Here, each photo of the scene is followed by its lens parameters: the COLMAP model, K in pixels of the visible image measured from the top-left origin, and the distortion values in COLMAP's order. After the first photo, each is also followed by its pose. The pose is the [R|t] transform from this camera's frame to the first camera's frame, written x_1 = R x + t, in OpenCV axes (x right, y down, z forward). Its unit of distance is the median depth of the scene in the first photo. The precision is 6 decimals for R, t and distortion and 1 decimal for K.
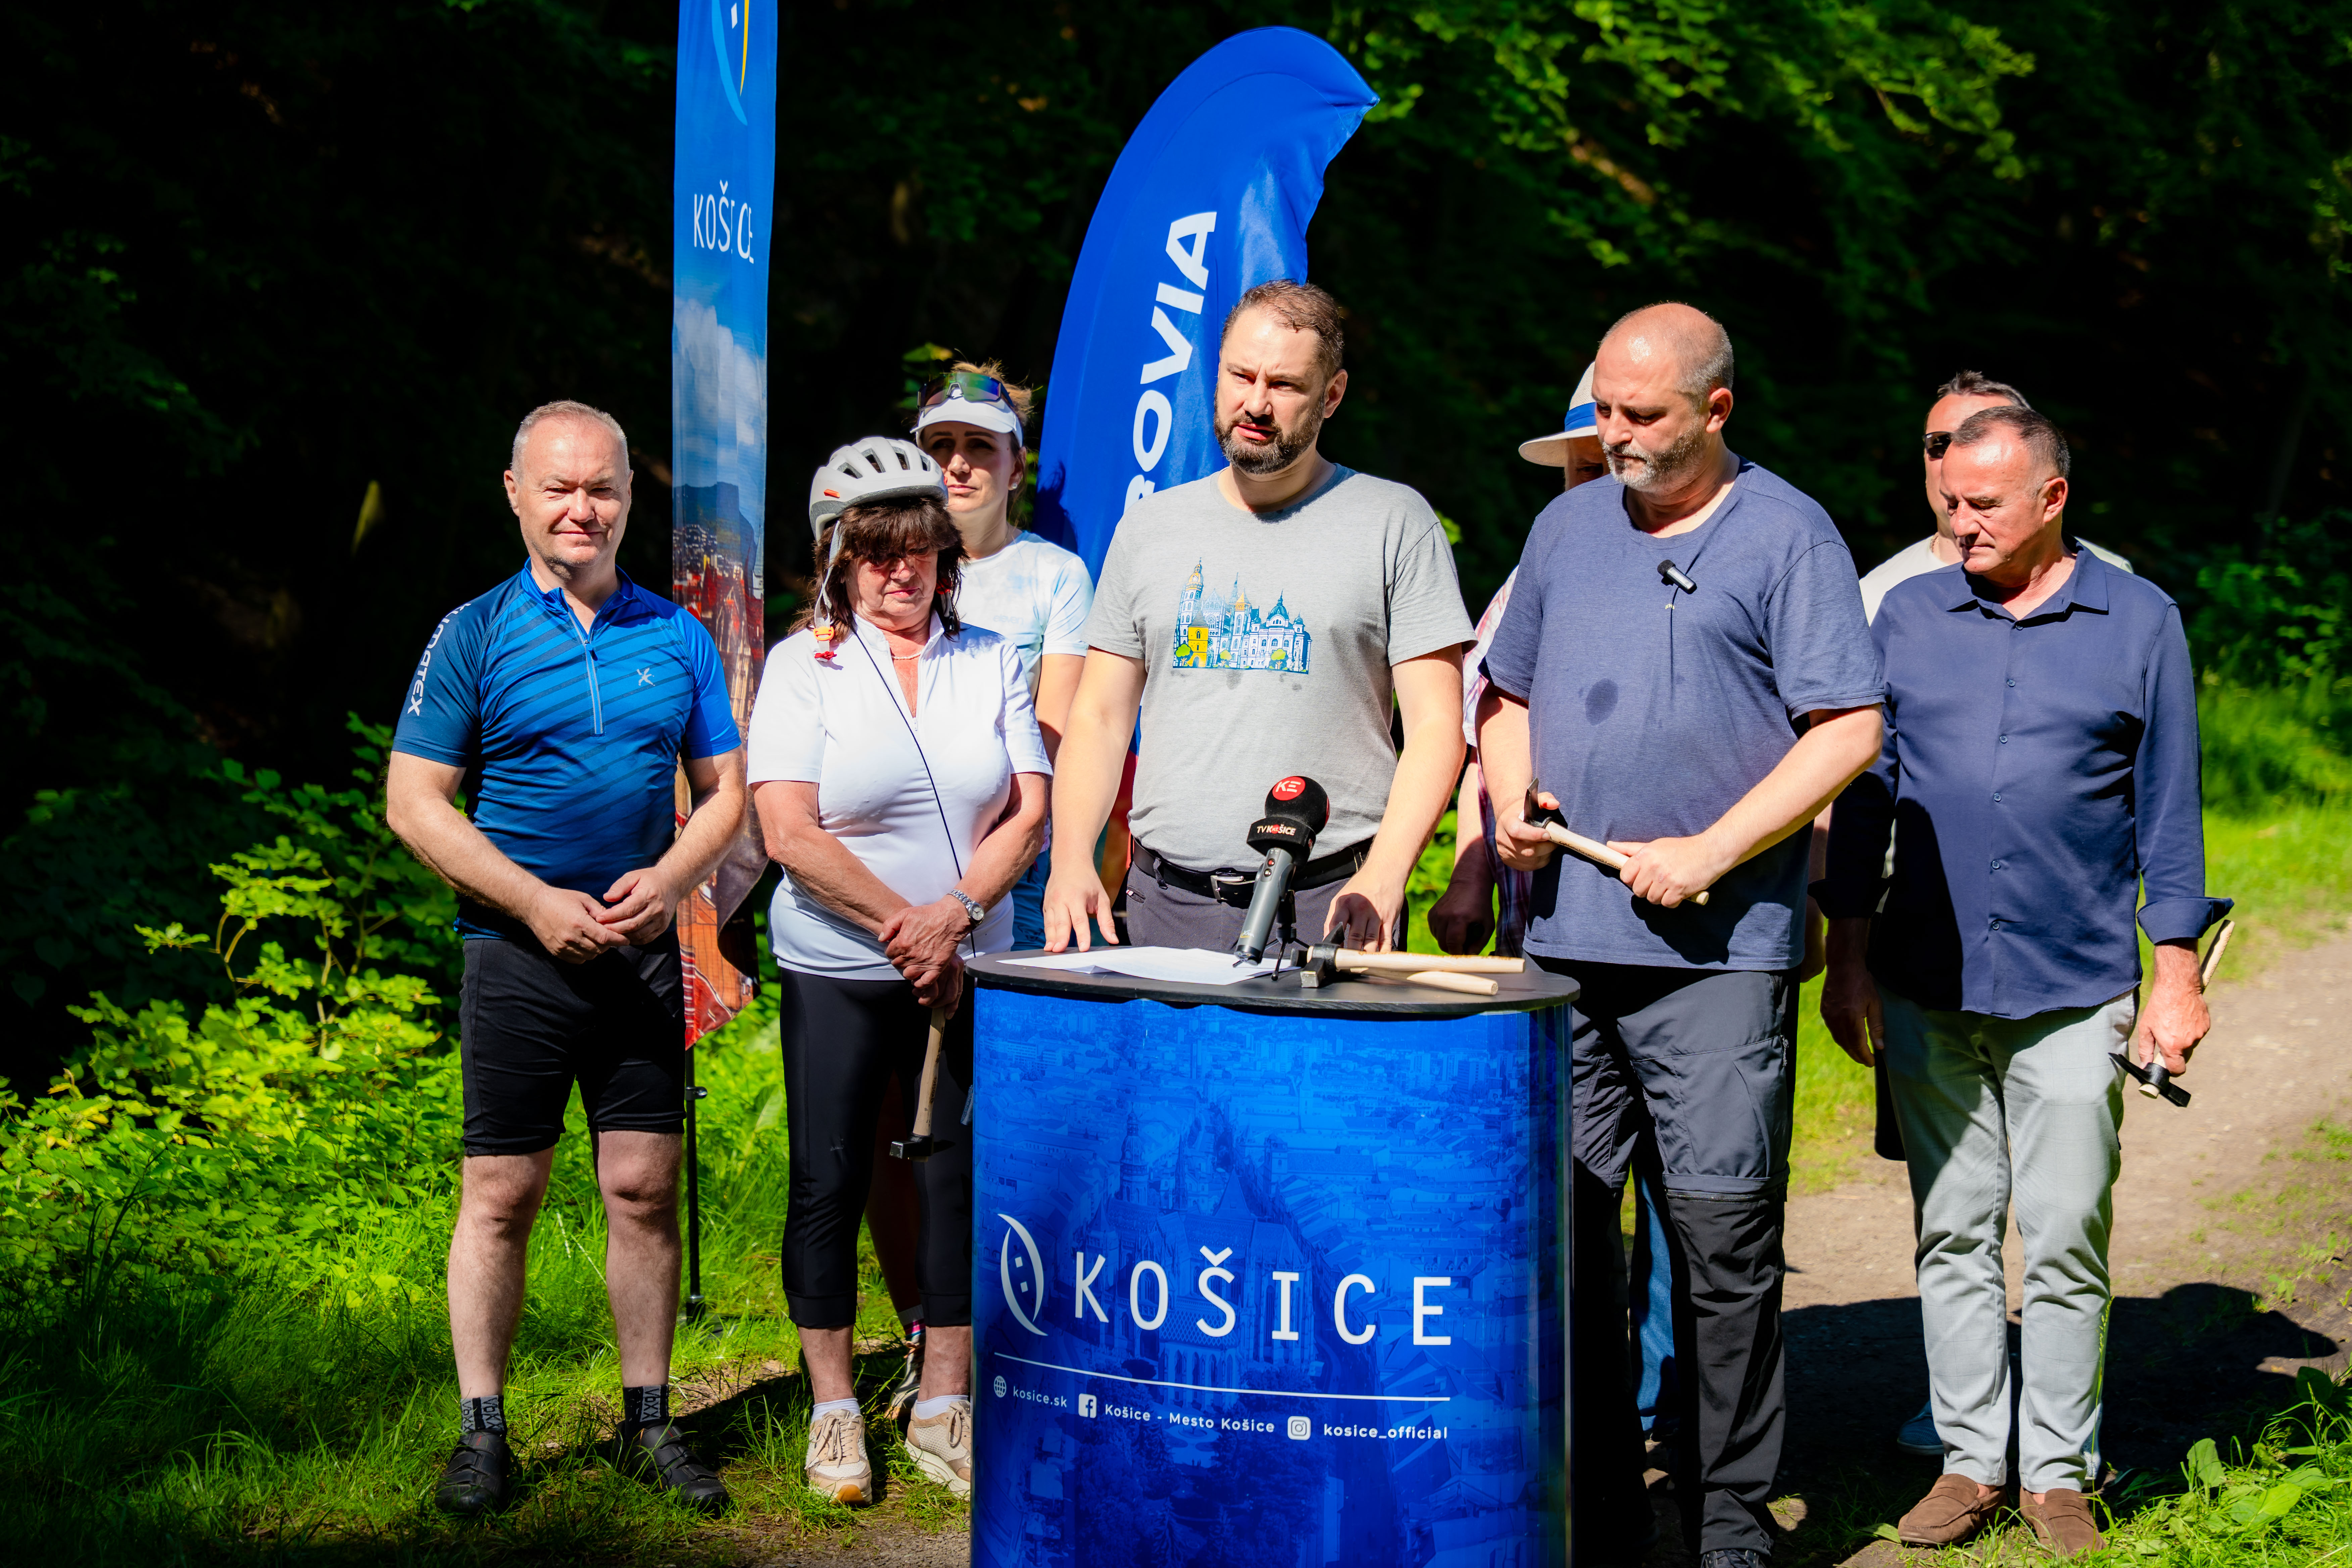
lens RADIAL K [[4629.9, 0, 1165.4], [0, 4629.9, 715.6], [0, 0, 1]] dist [-0.073662, 0.000000]
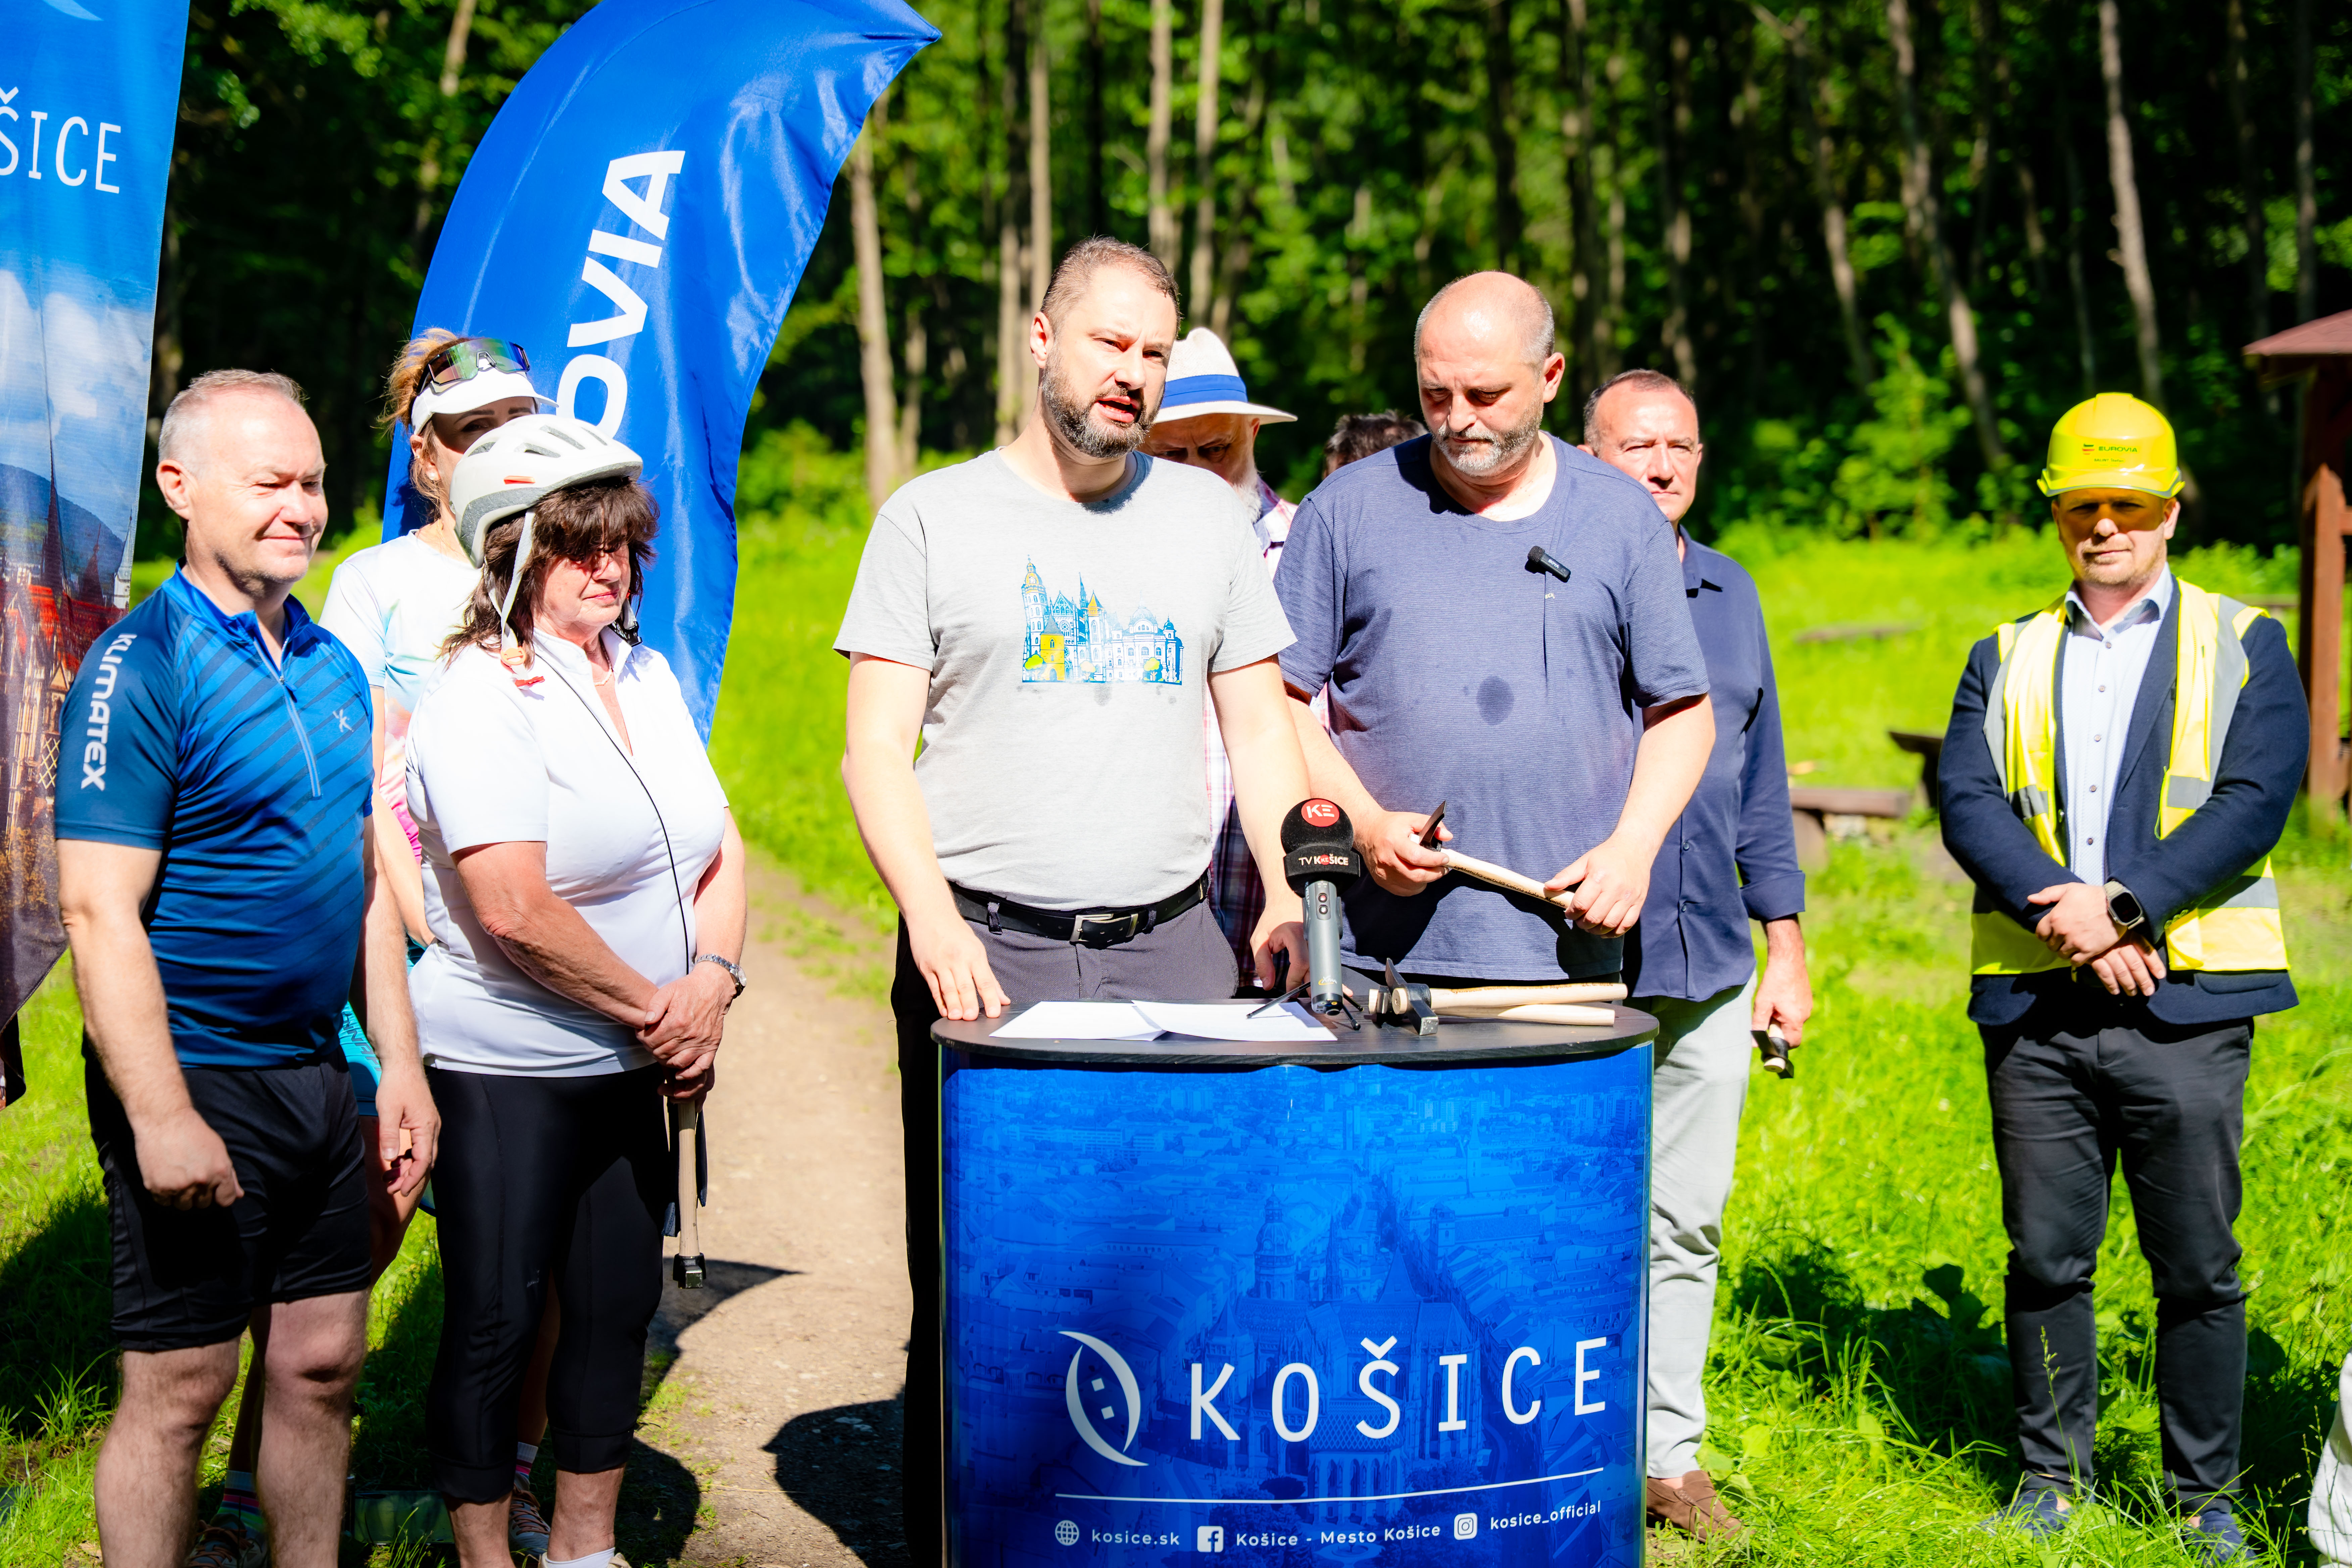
lens RADIAL K [[4296.3, 0, 1168.7], [0, 4296.3, 778.0], [0, 0, 1]] dist [0.050049, 0.000000]
pose [[0.795740, -0.055394, 0.603100, -0.501648], [0.034909, 0.998348, 0.045637, -0.030165], [-0.604631, -0.015262, 0.796359, 0.364937]]
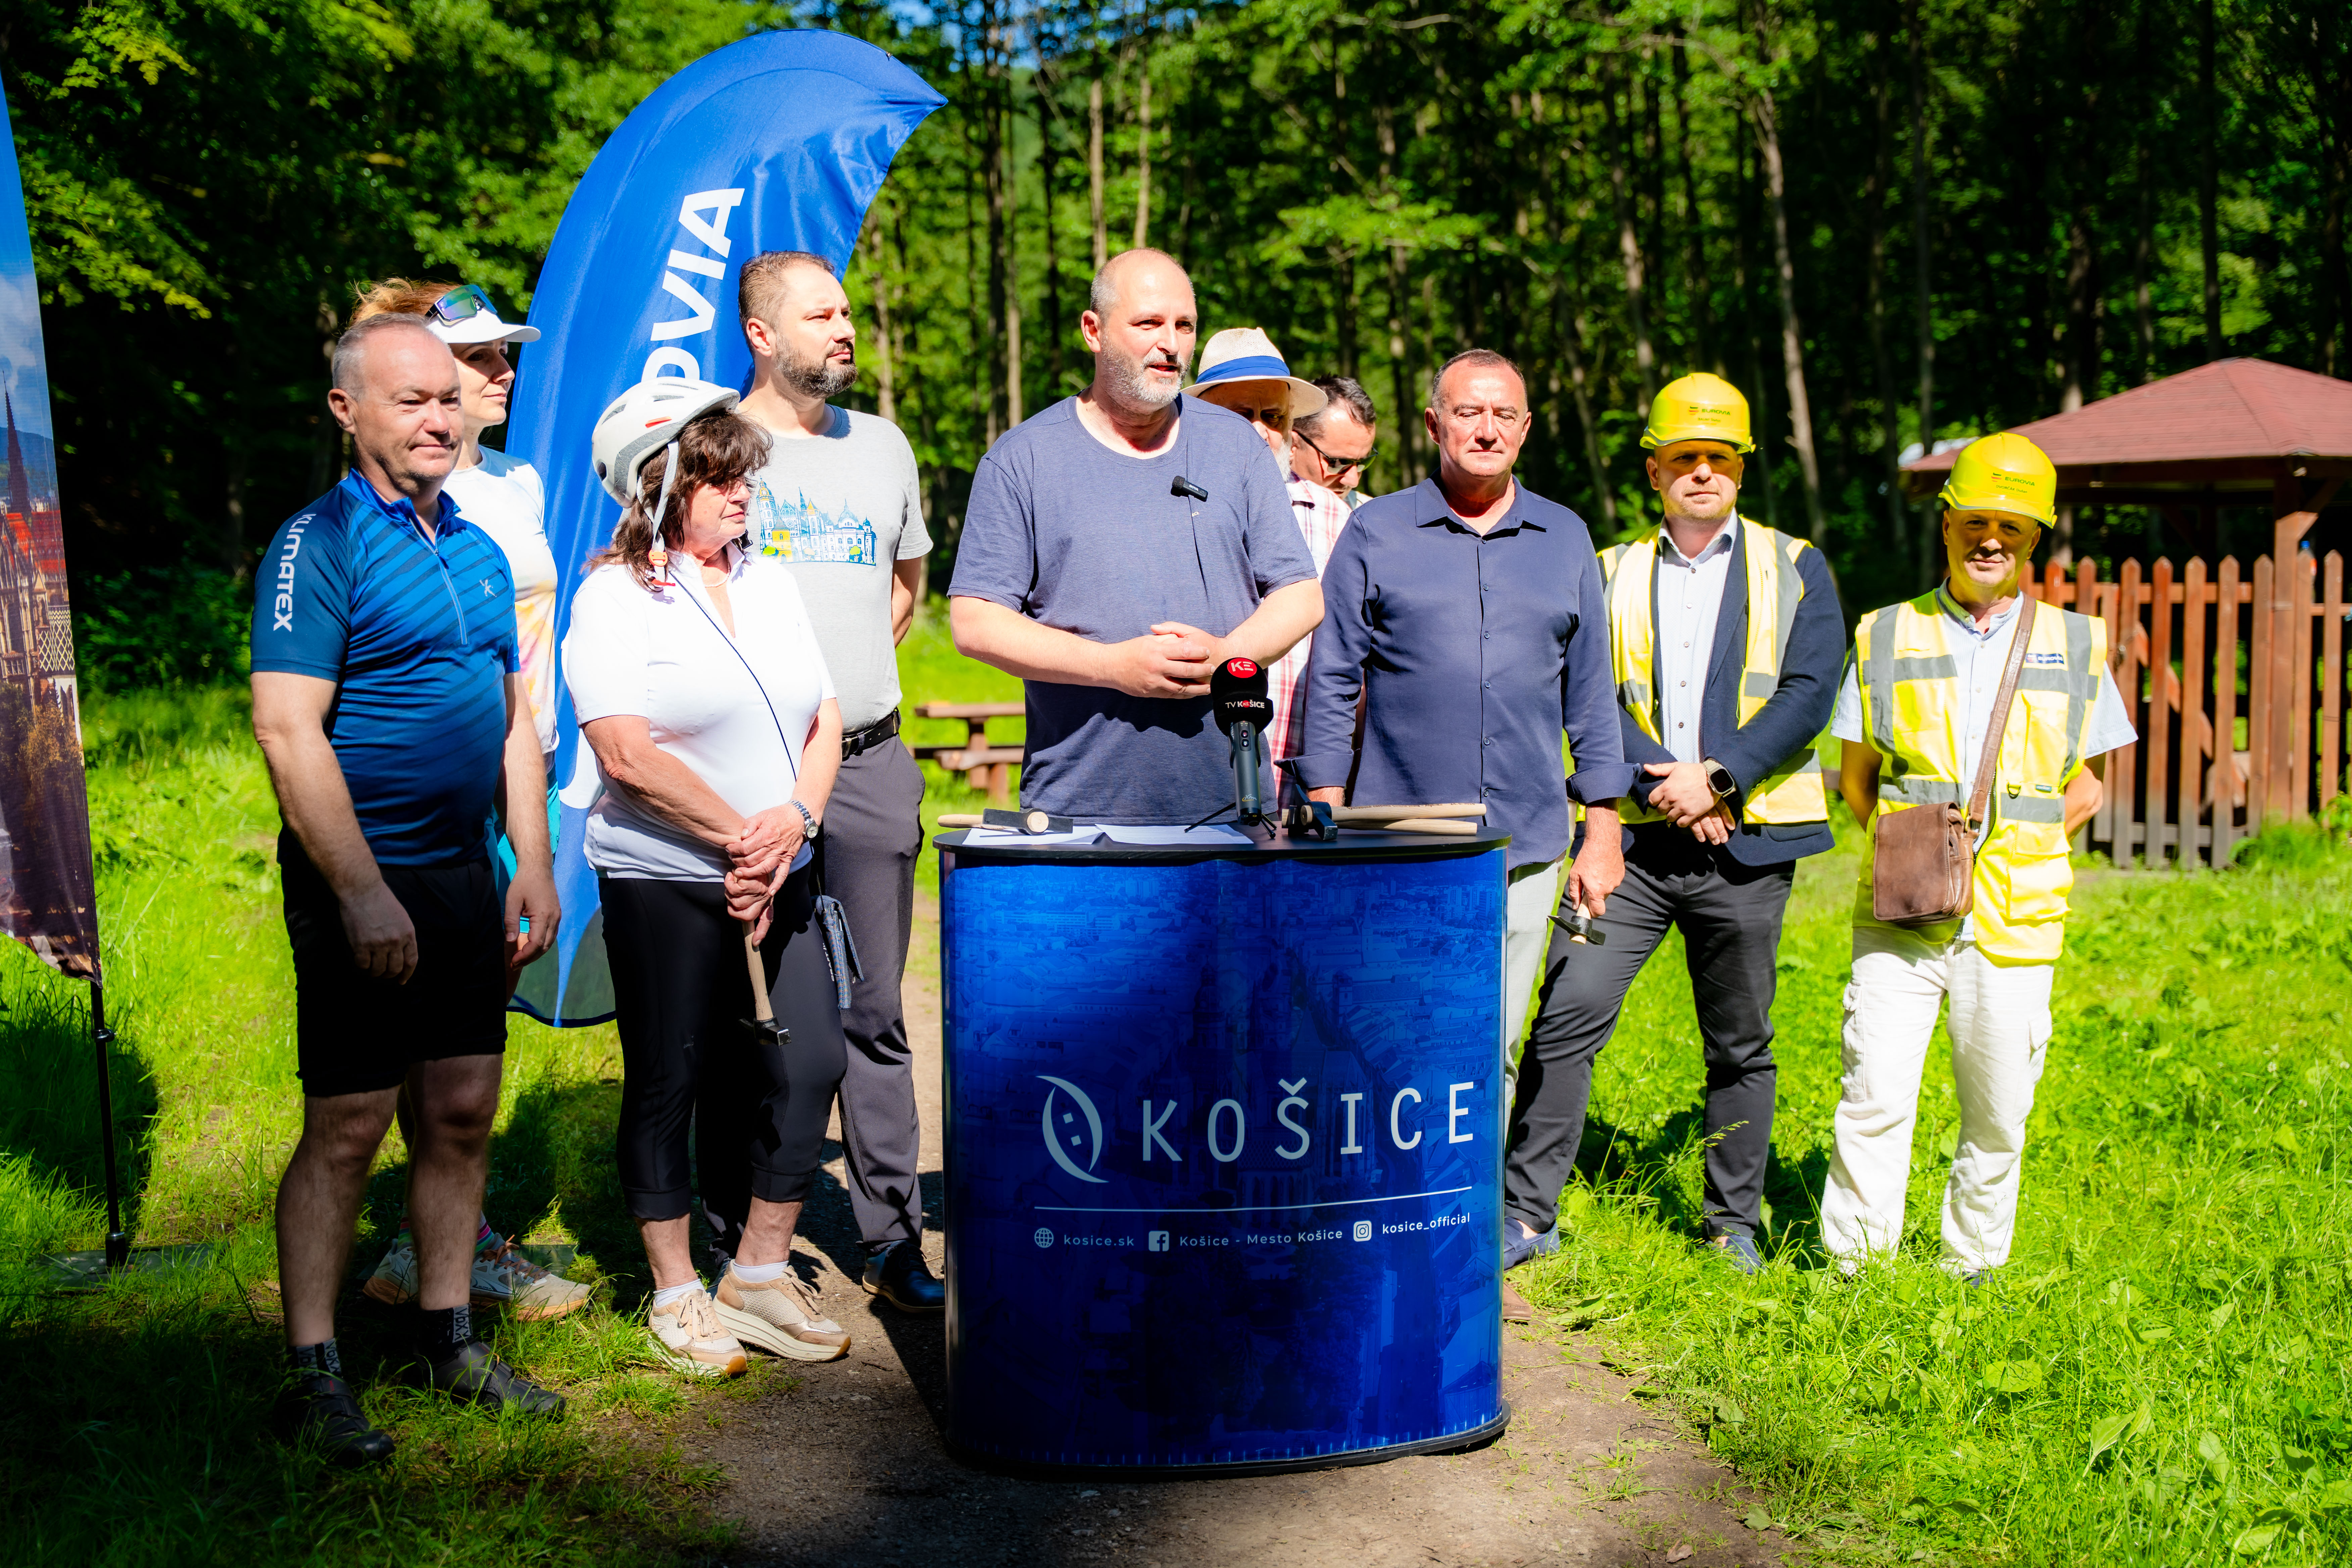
lens RADIAL K [[3105.0, 0, 1175.7], [0, 3105.0, 731.9], [0, 0, 1]] dist [0.022352, 0.000000]
pose [[0.782194, -0.038004, 0.621875, -0.461908], [0.038451, 0.999180, 0.012698, 0.021151], [-0.621847, 0.013979, 0.783014, 0.426393]]
